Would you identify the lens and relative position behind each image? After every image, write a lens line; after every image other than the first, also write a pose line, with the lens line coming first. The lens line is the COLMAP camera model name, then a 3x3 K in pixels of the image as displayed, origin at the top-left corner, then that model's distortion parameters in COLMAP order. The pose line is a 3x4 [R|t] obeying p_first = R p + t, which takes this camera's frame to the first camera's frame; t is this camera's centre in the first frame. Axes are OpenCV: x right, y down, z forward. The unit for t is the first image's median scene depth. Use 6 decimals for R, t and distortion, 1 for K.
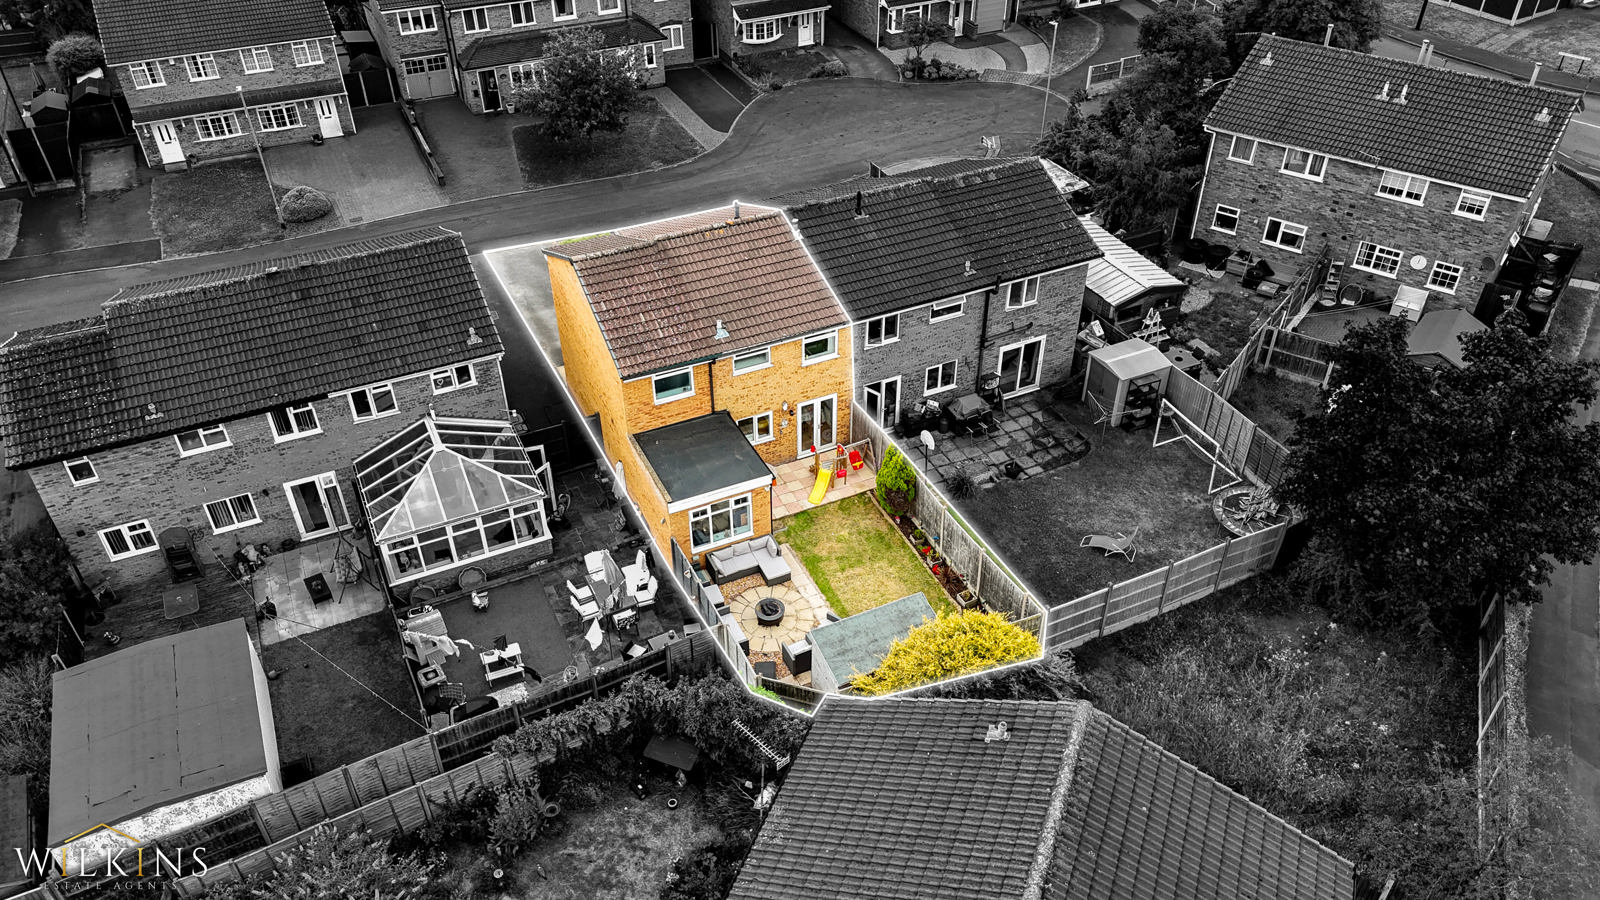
lens RADIAL K [[1179.4, 0, 800.0], [0, 1179.4, 450.0], [0, 0, 1]] dist [0.077797, -0.077213]
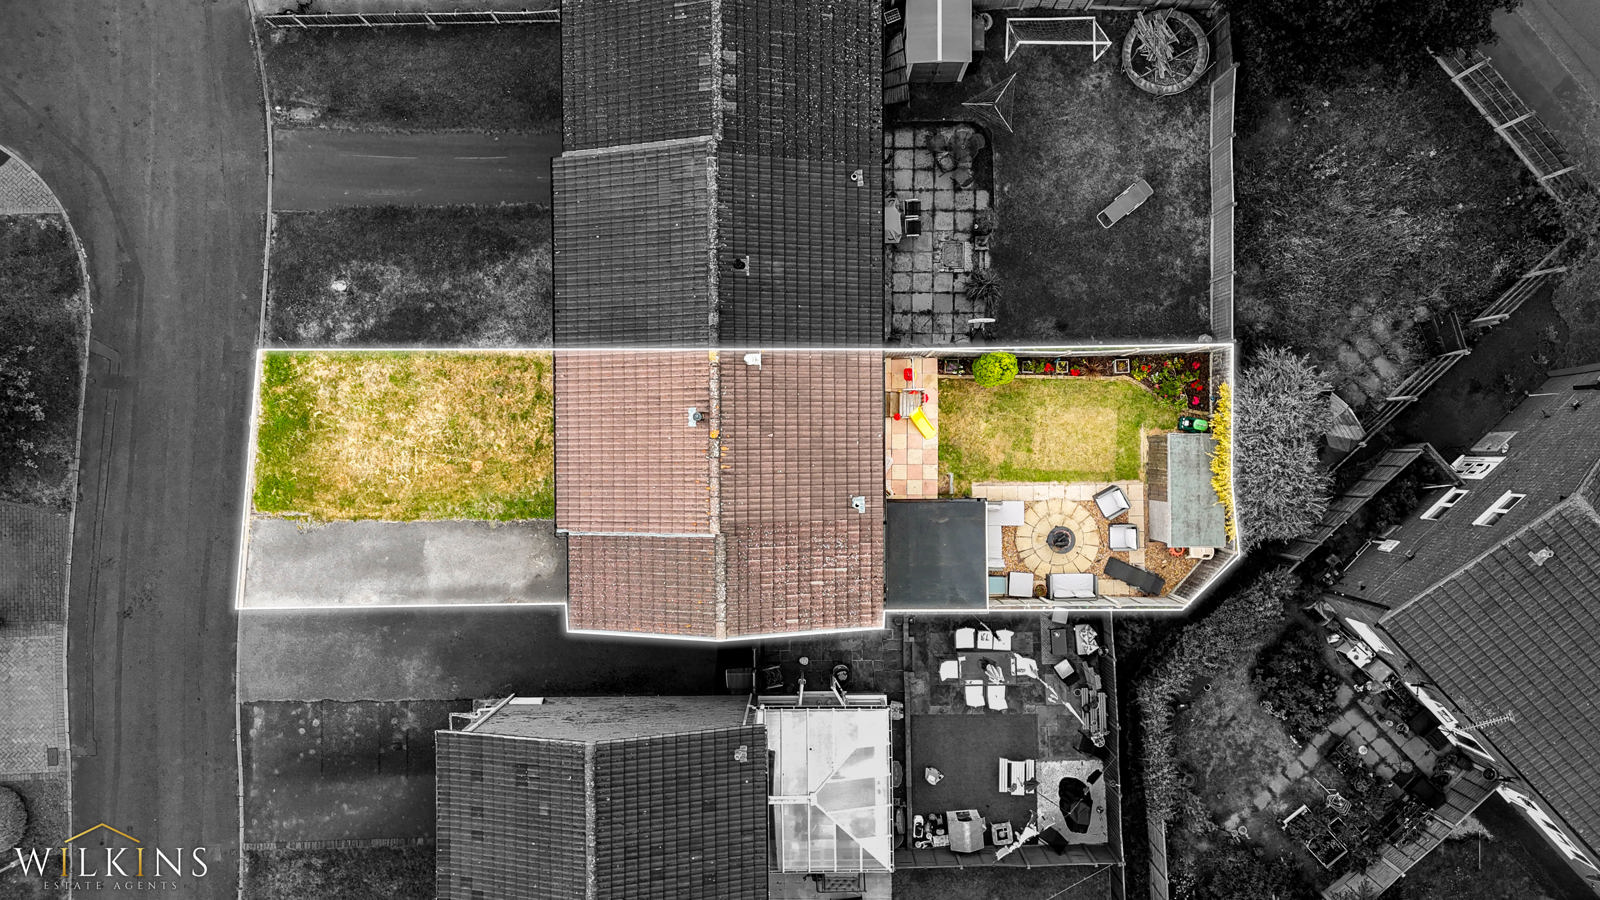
lens RADIAL K [[1179.4, 0, 800.0], [0, 1179.4, 450.0], [0, 0, 1]] dist [0.077797, -0.077213]
pose [[0.419227, -0.907879, 0.002230, -0.031277], [0.558642, 0.259896, 0.787638, -0.514233], [-0.715659, -0.328953, 0.616135, 0.306215]]
